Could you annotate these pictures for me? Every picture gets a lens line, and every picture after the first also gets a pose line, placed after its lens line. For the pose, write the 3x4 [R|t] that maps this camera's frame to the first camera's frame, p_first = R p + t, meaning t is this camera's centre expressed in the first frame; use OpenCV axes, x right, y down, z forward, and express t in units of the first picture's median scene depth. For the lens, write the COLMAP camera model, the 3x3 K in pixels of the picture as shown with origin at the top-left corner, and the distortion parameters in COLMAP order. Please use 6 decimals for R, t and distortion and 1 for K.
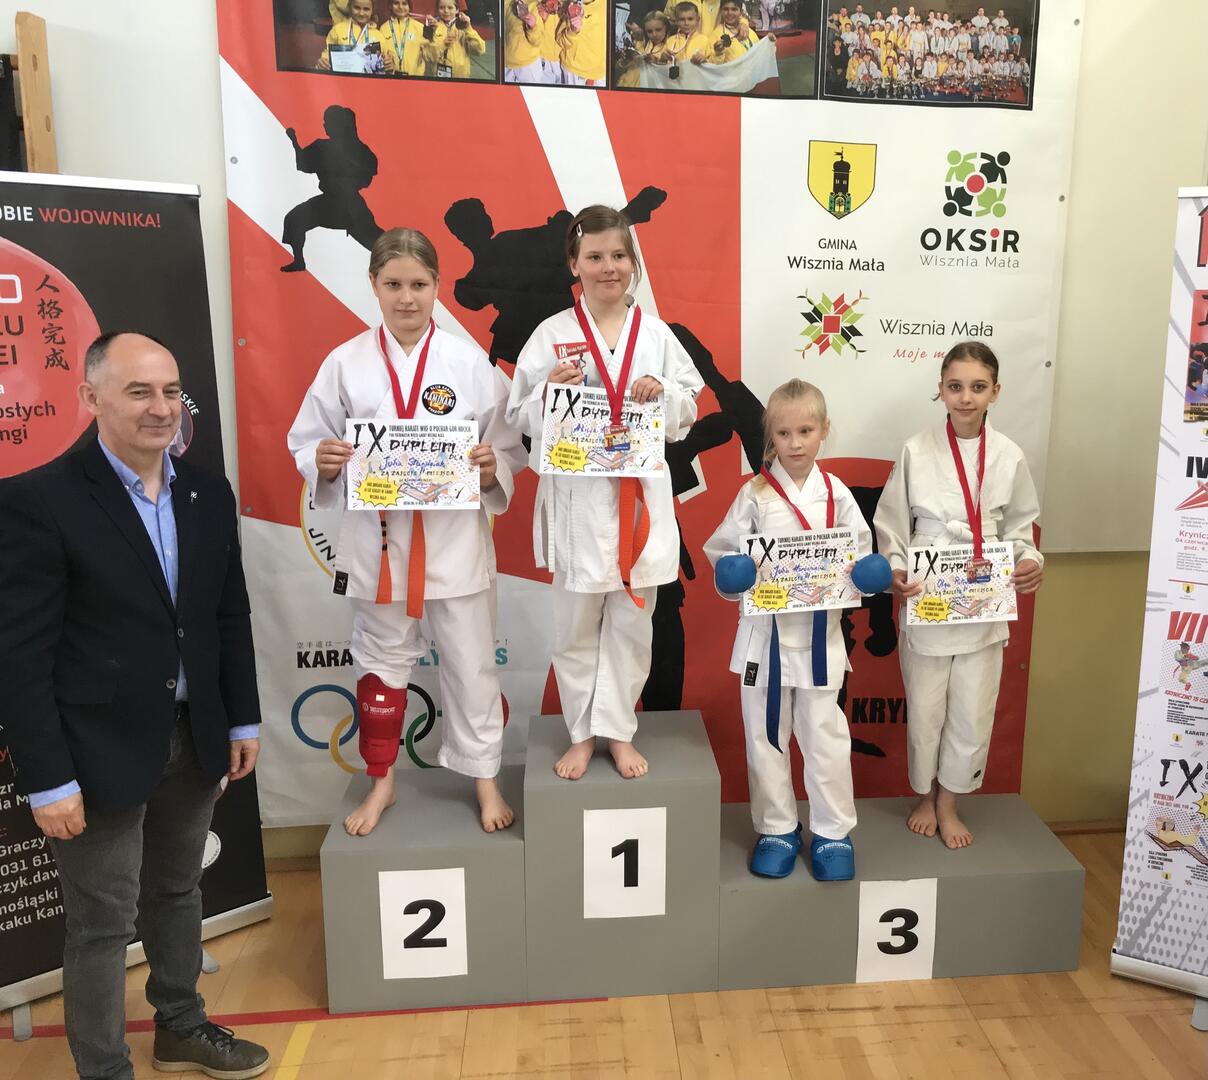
lens RADIAL K [[1171.8, 0, 733.5], [0, 1171.8, 577.3], [0, 0, 1]] dist [-0.006270, 0.000852]
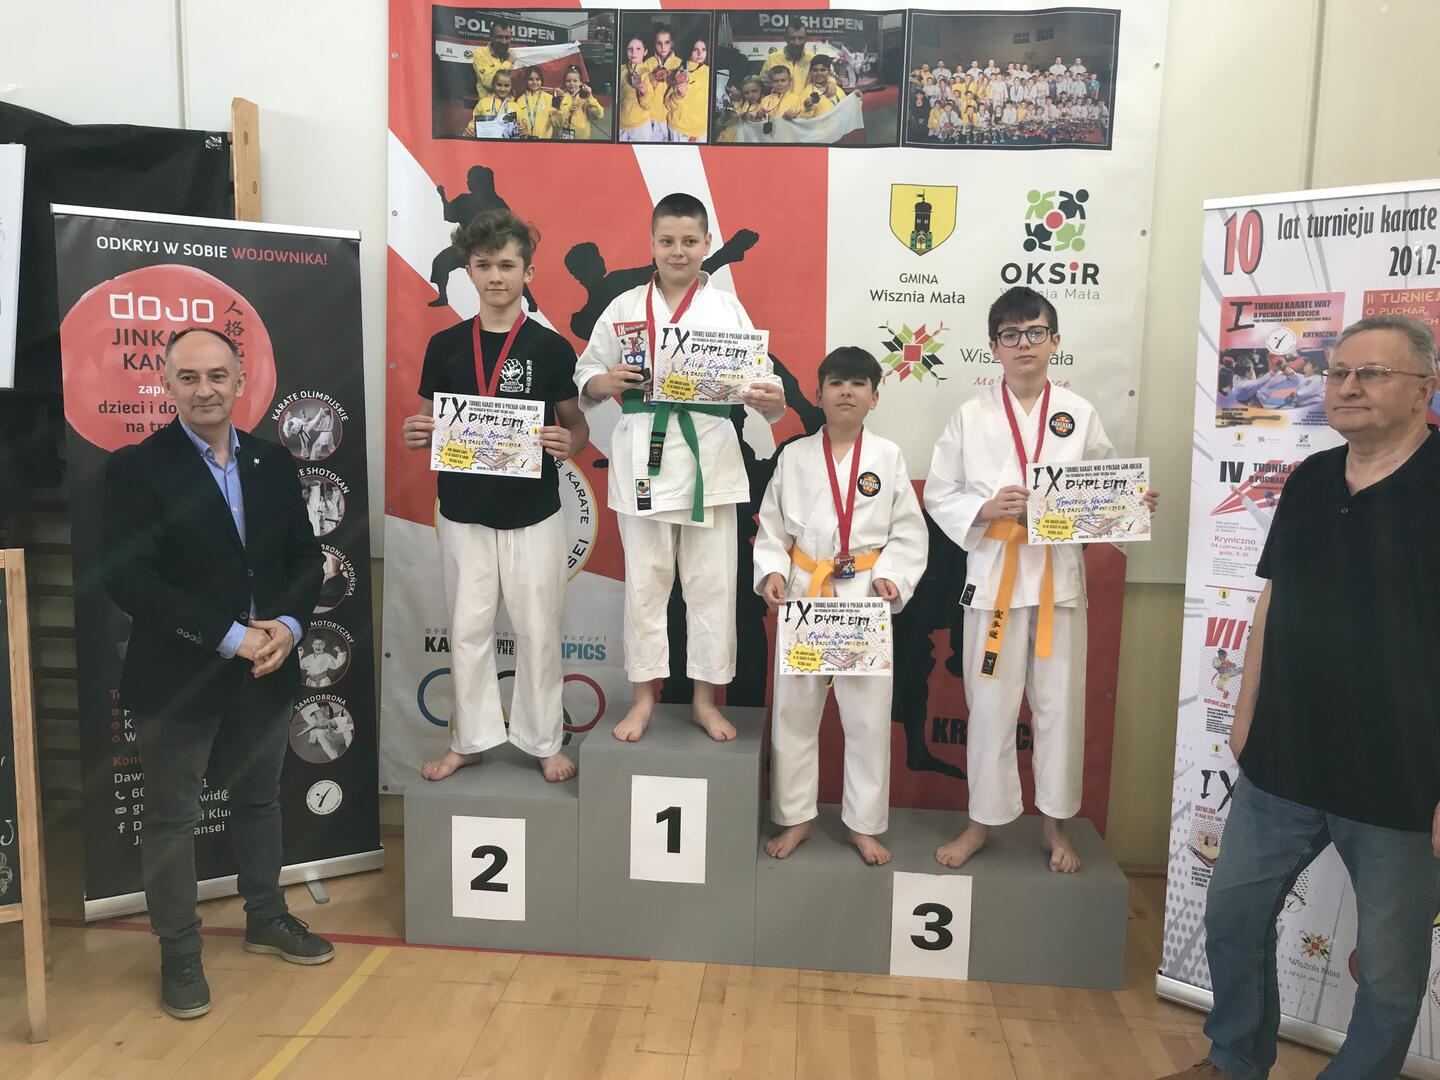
lens RADIAL K [[1174.2, 0, 722.1], [0, 1174.2, 575.6], [0, 0, 1]] dist [-0.010344, 0.003281]
pose [[0.976233, 0.035742, -0.213754, 0.165652], [-0.054242, 0.995211, -0.081315, 0.089107], [0.209824, 0.090977, 0.973497, -0.059563]]
